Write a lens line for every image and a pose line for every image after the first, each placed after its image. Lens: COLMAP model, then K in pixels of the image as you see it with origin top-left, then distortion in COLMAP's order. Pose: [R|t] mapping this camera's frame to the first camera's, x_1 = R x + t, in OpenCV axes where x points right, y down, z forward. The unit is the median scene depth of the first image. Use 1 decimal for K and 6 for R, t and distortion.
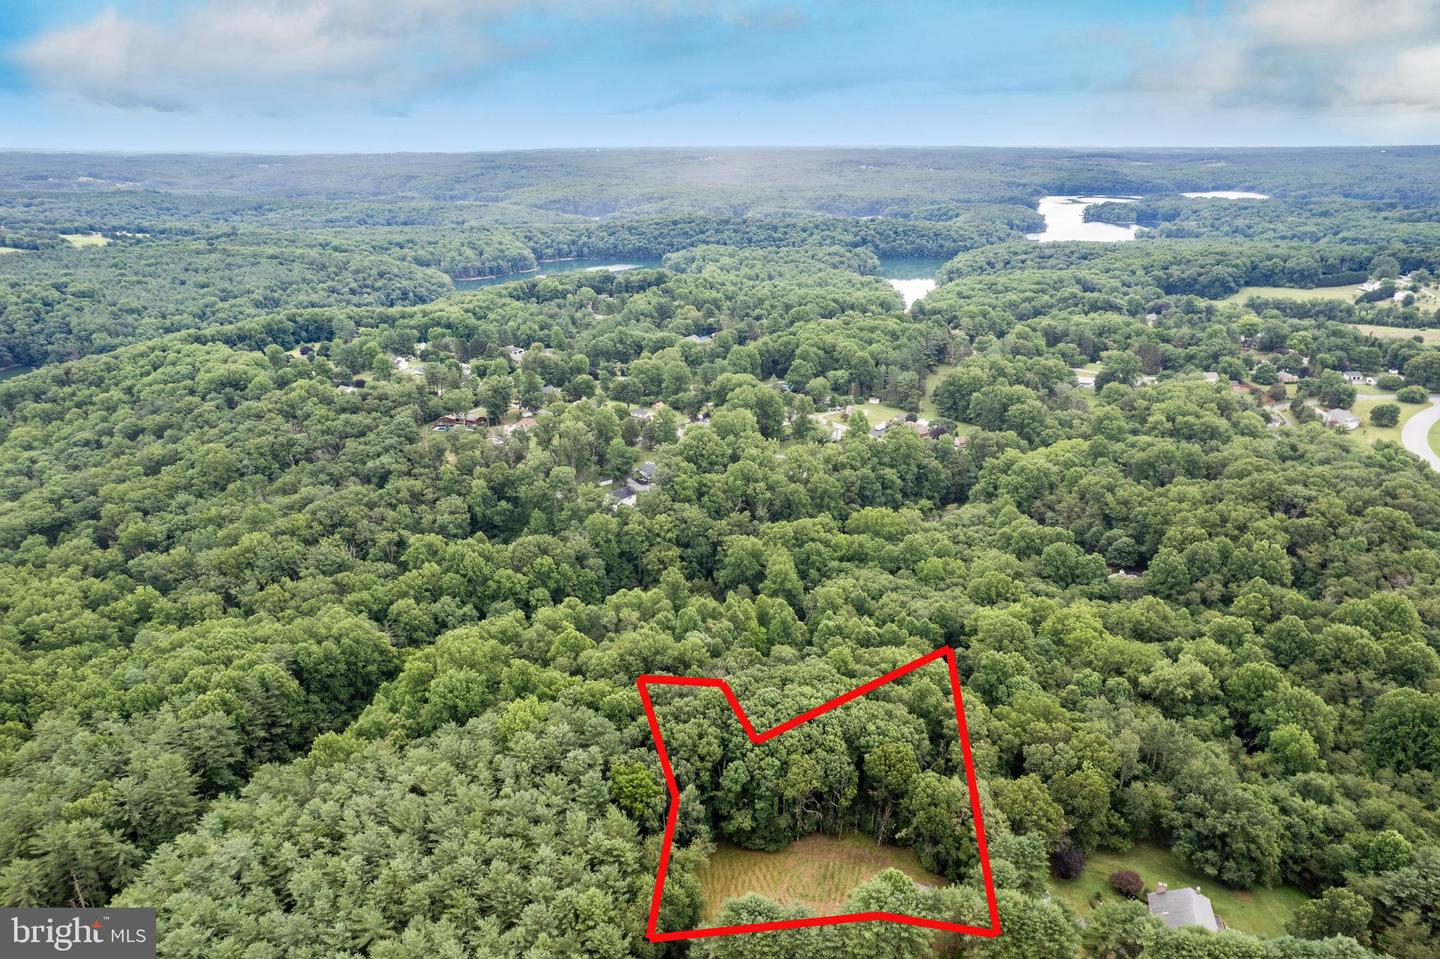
lens RADIAL K [[917.4, 0, 724.9], [0, 917.4, 479.4], [0, 0, 1]] dist [-0.043651, 0.049276]
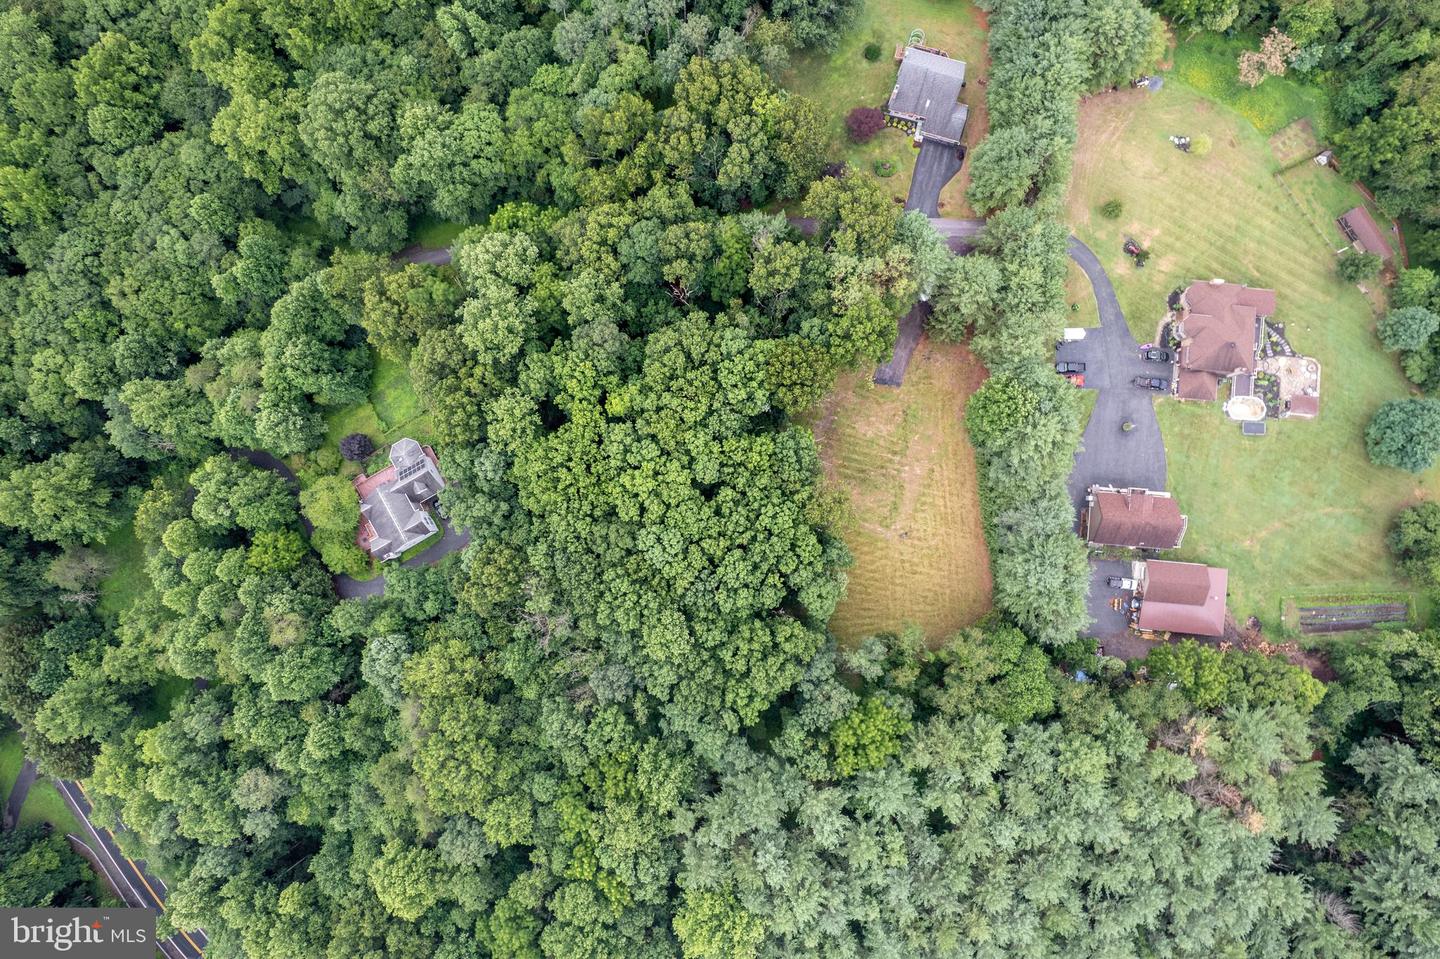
lens RADIAL K [[926.3, 0, 725.7], [0, 926.3, 481.4], [0, 0, 1]] dist [-0.081936, 0.079578]
pose [[-0.015194, -0.998544, 0.051762, 0.043009], [0.351910, 0.043116, 0.935040, -0.249338], [-0.935911, 0.032422, 0.350742, 0.532452]]
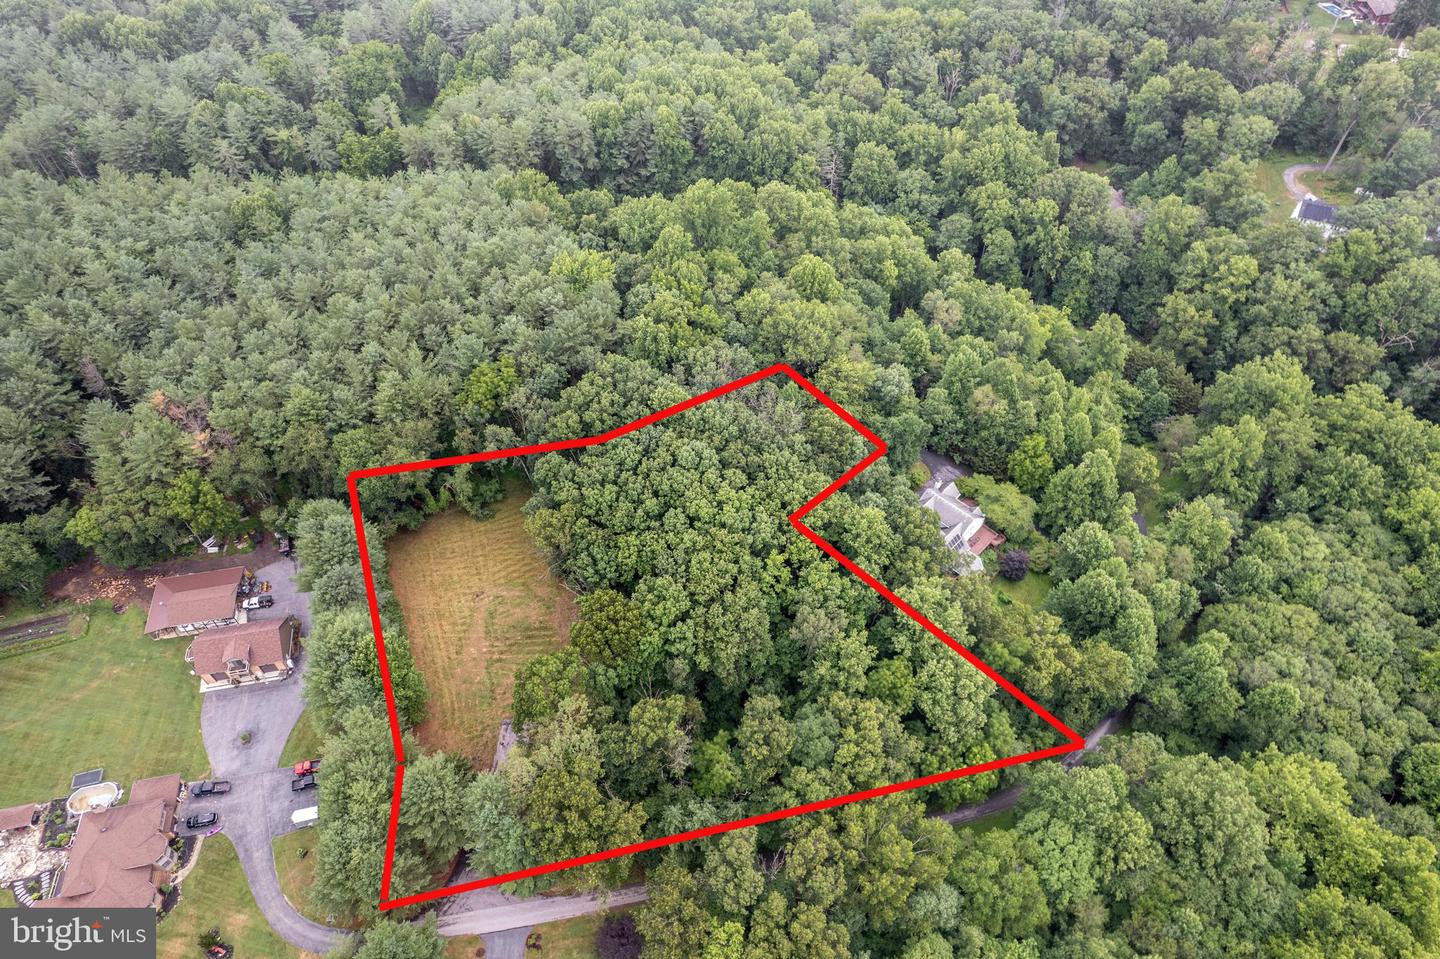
lens RADIAL K [[926.3, 0, 725.7], [0, 926.3, 481.4], [0, 0, 1]] dist [-0.081936, 0.079578]
pose [[0.297262, 0.726775, -0.619220, 0.371259], [-0.340559, 0.686586, 0.642354, -0.155932], [0.891995, 0.019933, 0.451606, 0.506672]]
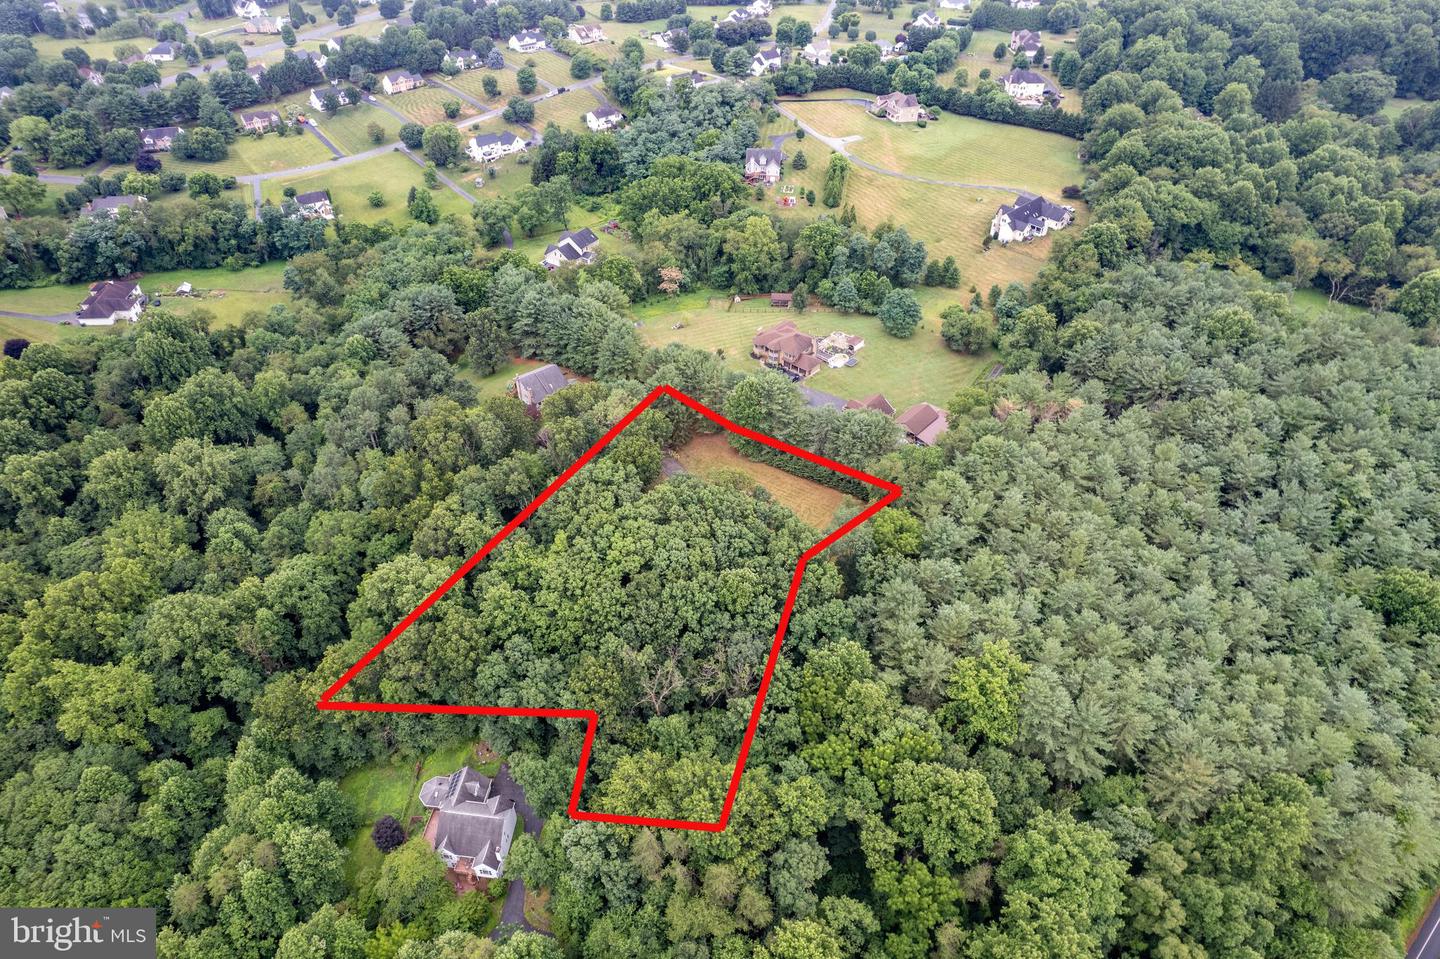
lens RADIAL K [[926.3, 0, 725.7], [0, 926.3, 481.4], [0, 0, 1]] dist [-0.081936, 0.079578]
pose [[-0.818803, -0.374231, 0.435330, -0.214824], [0.197074, 0.528996, 0.825424, -0.302347], [-0.539187, 0.761652, -0.359392, 0.874479]]
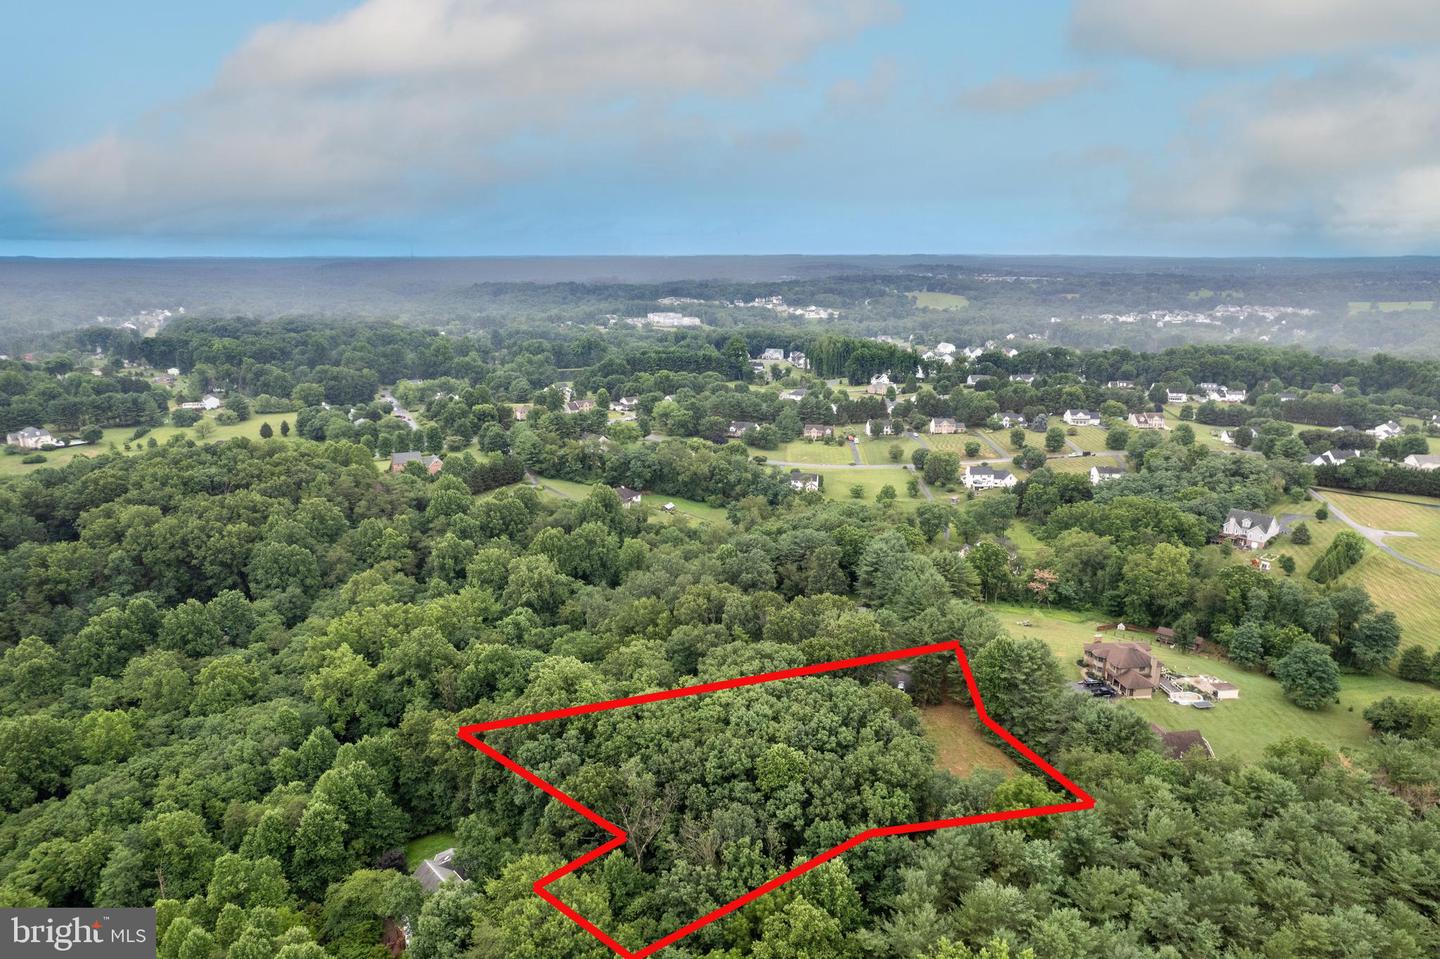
lens RADIAL K [[917.4, 0, 724.9], [0, 917.4, 479.4], [0, 0, 1]] dist [-0.043651, 0.049276]
pose [[-0.237929, -0.234677, 0.942505, -0.384093], [0.341915, 0.888022, 0.307425, -0.092125], [-0.909112, 0.395402, -0.131046, 0.752327]]
